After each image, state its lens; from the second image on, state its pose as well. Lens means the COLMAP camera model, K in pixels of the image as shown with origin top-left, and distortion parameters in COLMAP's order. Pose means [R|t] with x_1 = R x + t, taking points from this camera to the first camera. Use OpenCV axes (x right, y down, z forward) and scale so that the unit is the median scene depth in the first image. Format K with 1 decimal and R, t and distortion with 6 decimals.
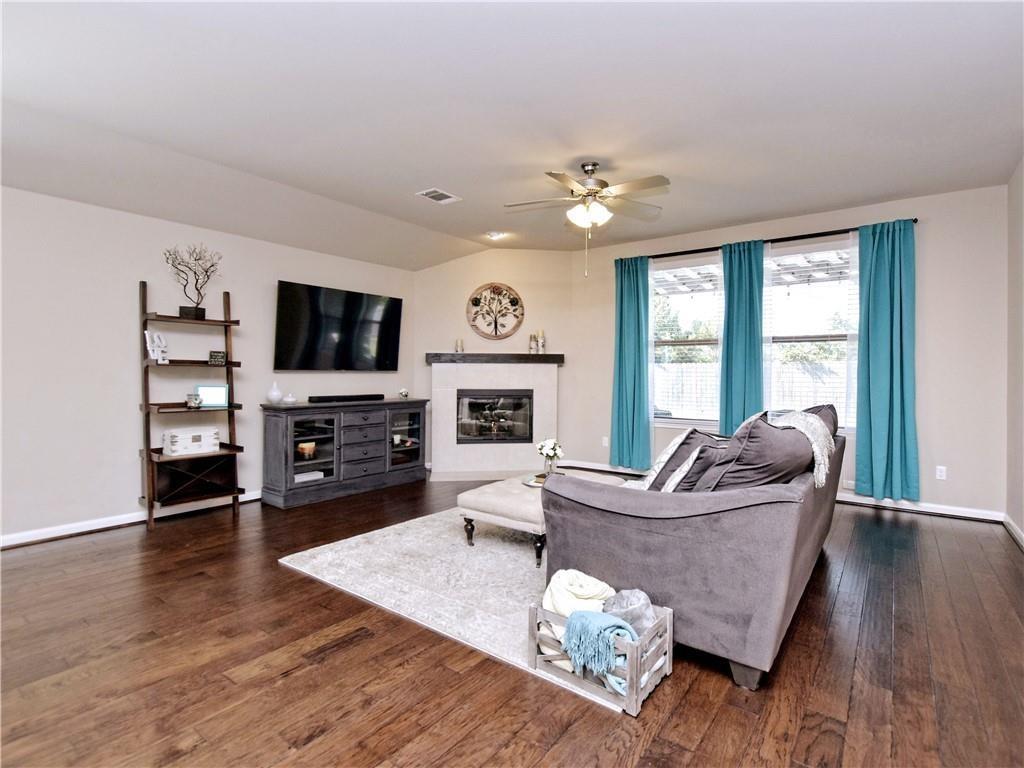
lens RADIAL K [[509.1, 0, 514.9], [0, 509.1, 379.5], [0, 0, 1]] dist [-0.011480, 0.000812]
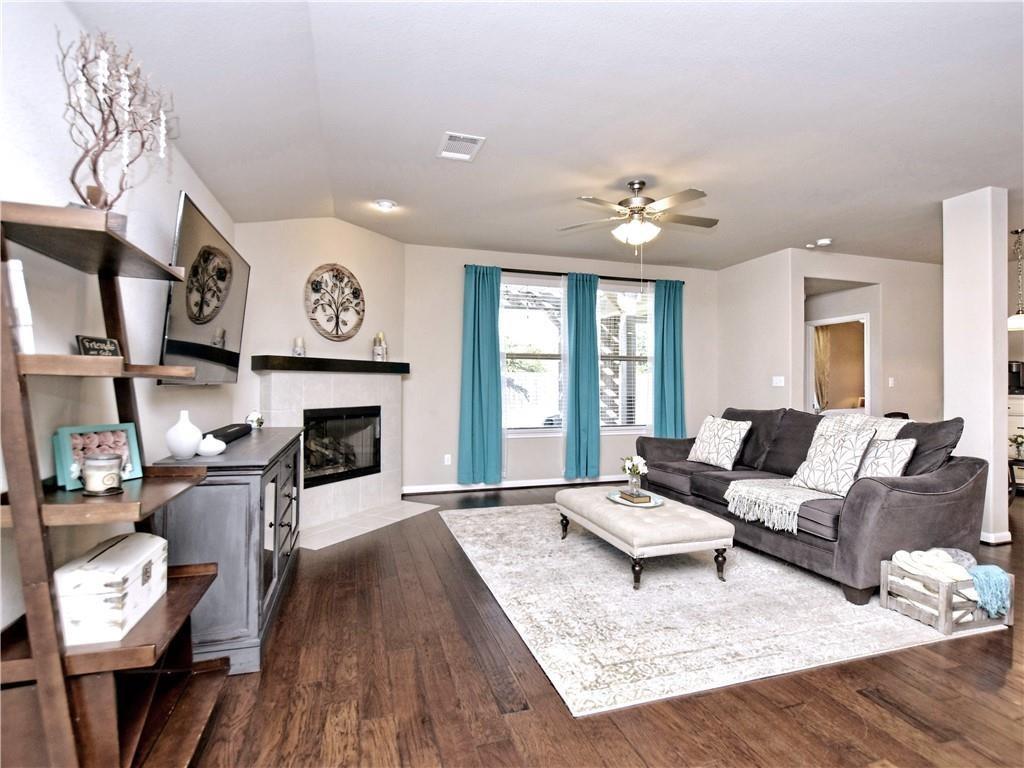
lens RADIAL K [[509.1, 0, 513.8], [0, 509.1, 382.2], [0, 0, 1]] dist [-0.011480, 0.000812]
pose [[0.592829, 0.000956, 0.805327, -0.493136], [0.009828, 0.999916, -0.008422, -0.008915], [-0.805268, 0.012908, 0.592770, 0.358942]]
